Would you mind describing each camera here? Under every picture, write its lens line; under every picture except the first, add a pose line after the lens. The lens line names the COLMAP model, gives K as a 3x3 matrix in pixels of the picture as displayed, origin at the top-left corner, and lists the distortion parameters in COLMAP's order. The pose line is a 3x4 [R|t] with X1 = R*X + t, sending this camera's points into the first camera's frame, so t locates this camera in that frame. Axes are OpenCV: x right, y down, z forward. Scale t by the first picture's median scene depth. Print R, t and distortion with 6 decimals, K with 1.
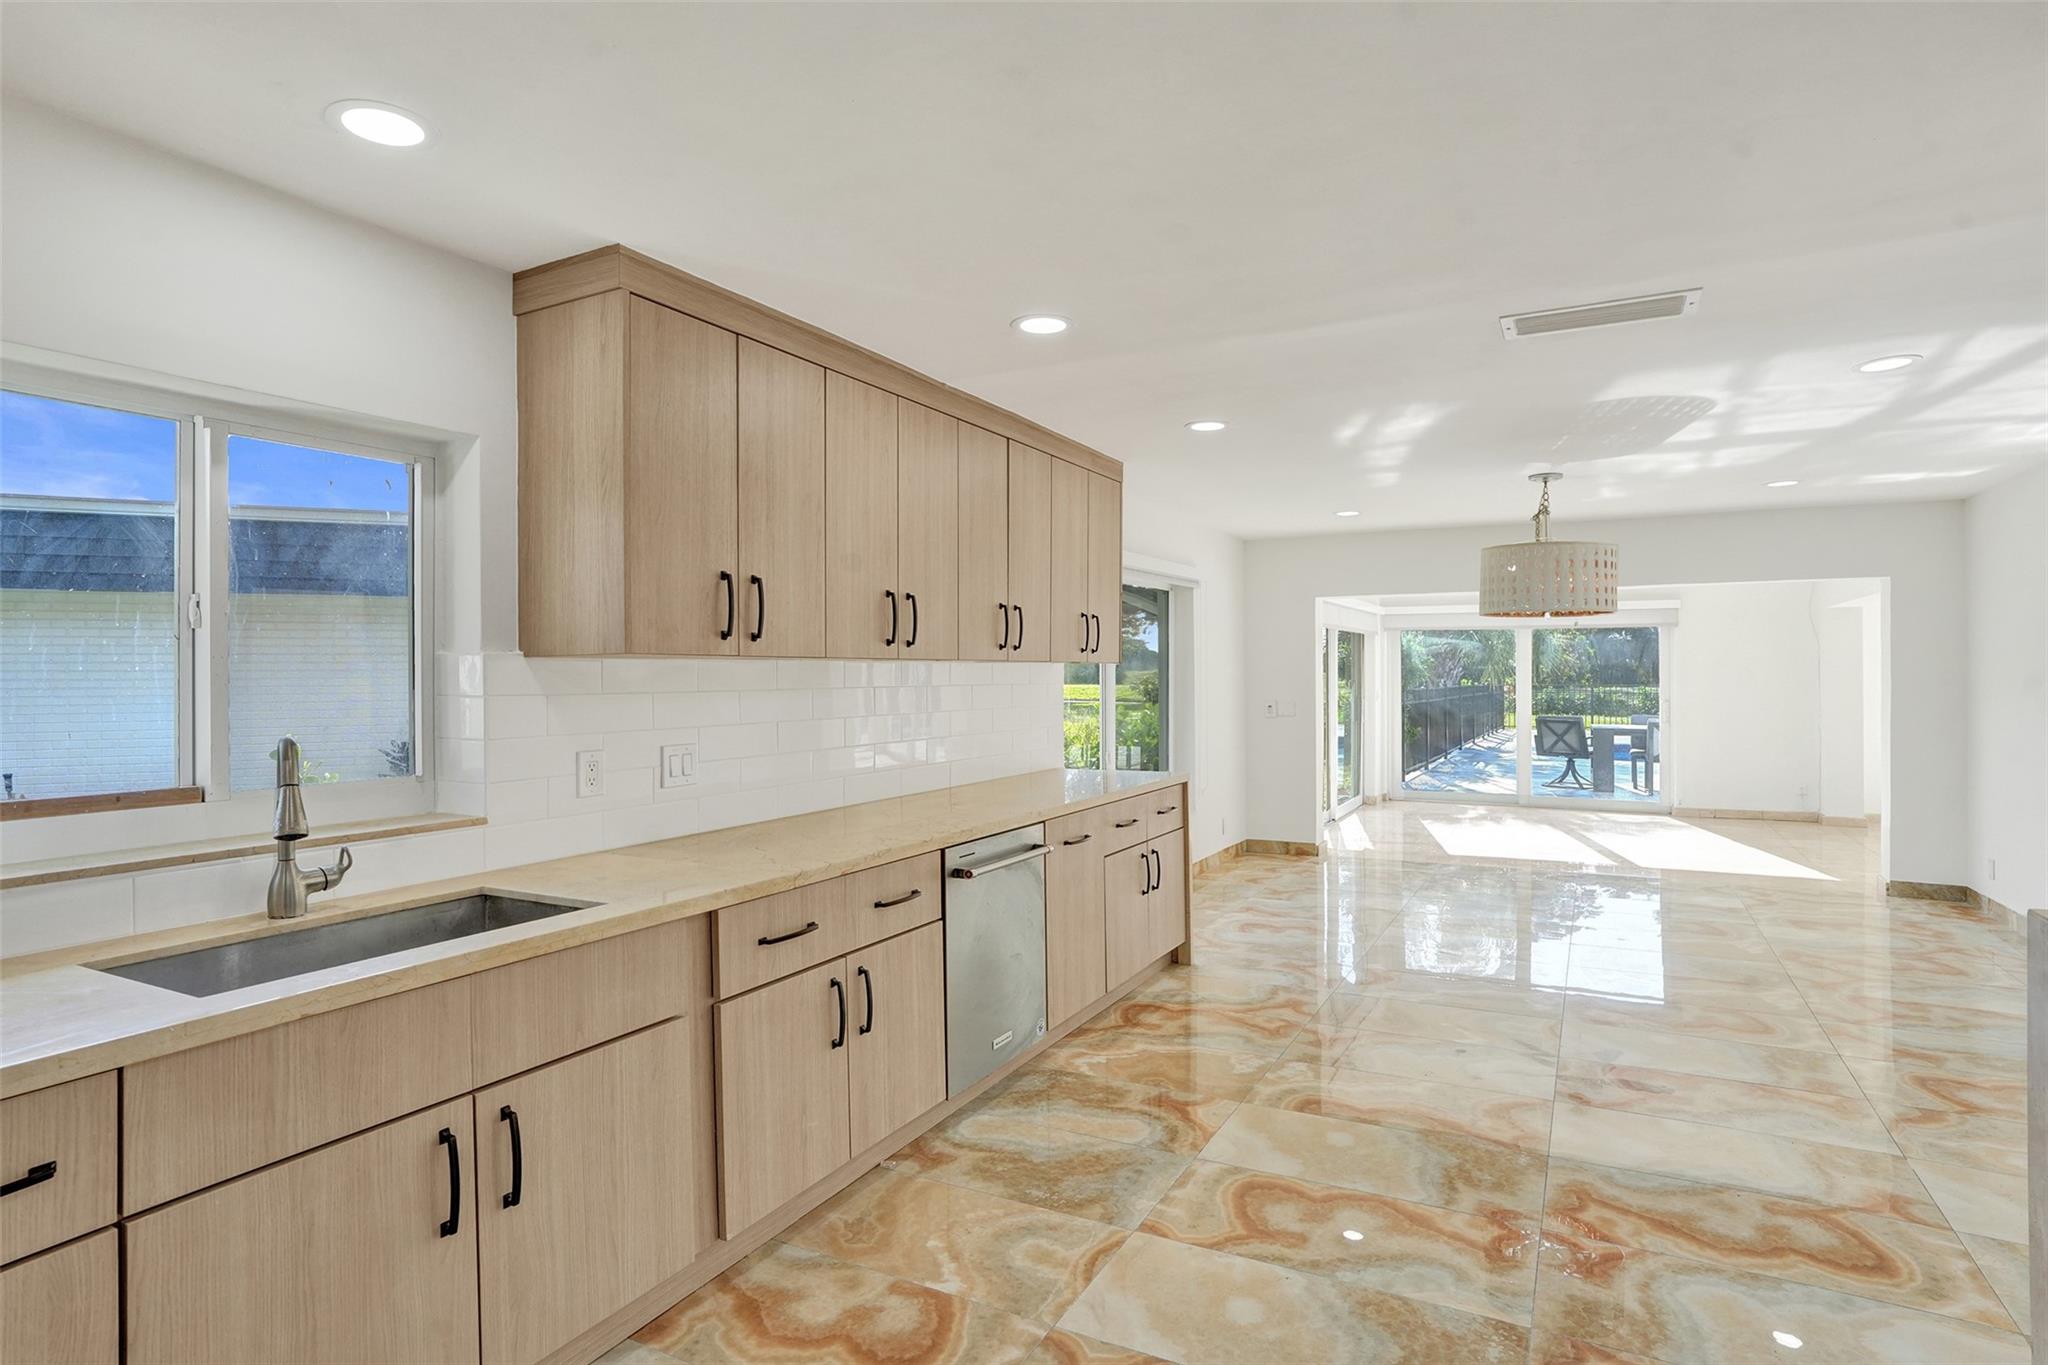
lens RADIAL K [[1069.3, 0, 1030.2], [0, 1069.3, 670.9], [0, 0, 1]] dist [-0.045405, 0.024264]
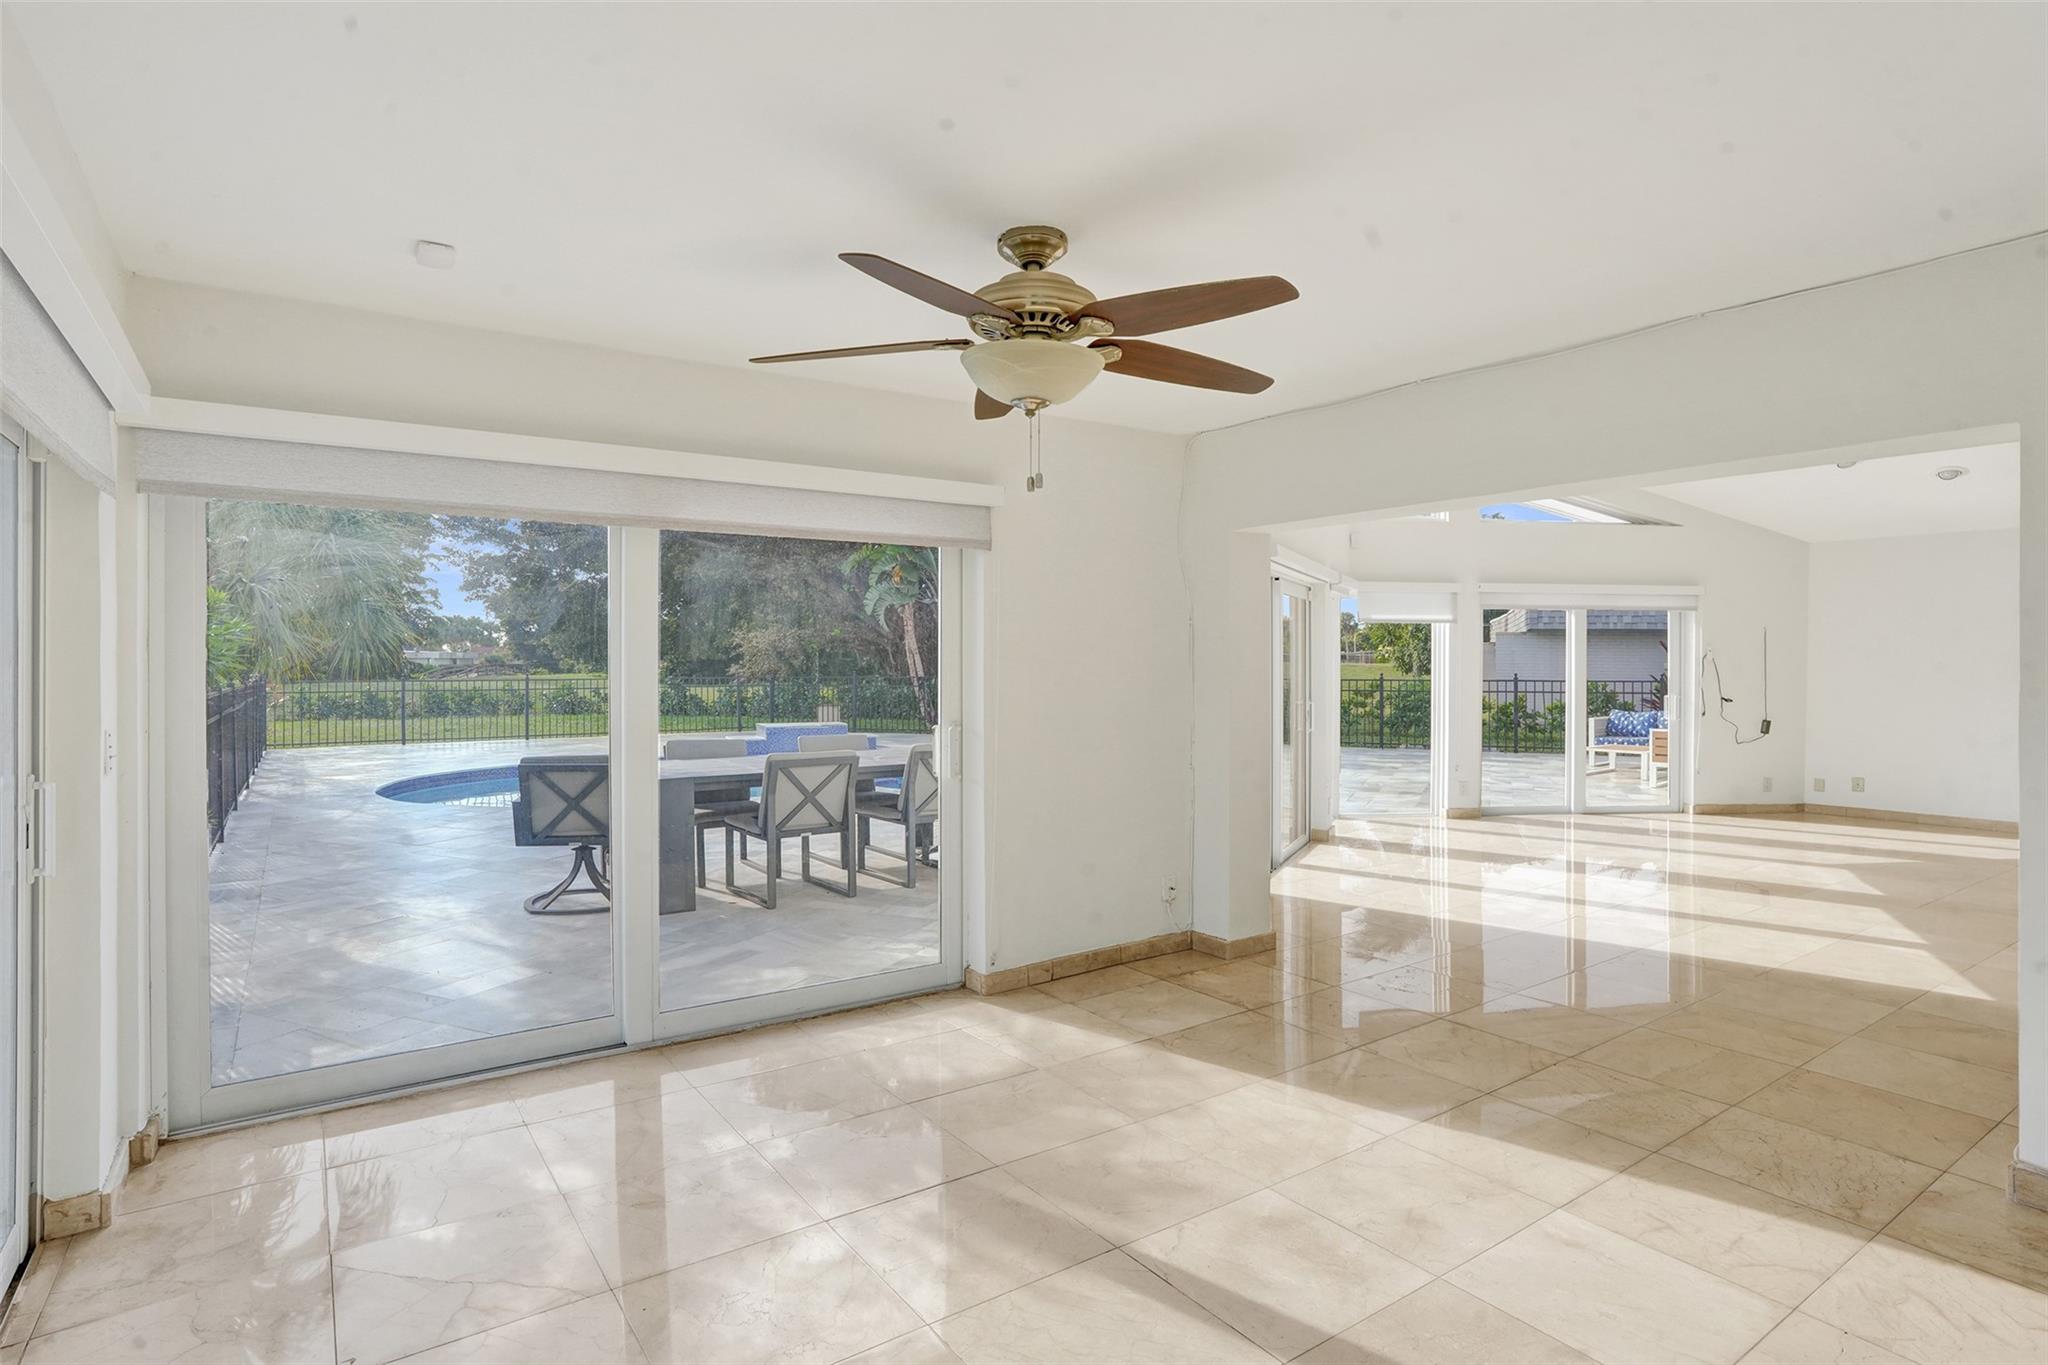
lens RADIAL K [[1069.3, 0, 983.2], [0, 1069.3, 661.3], [0, 0, 1]] dist [-0.045405, 0.024264]
pose [[0.485720, -0.004073, 0.874105, 0.456679], [0.005486, 0.999984, 0.001611, 0.007569], [-0.874097, 0.004013, 0.485734, 1.496046]]
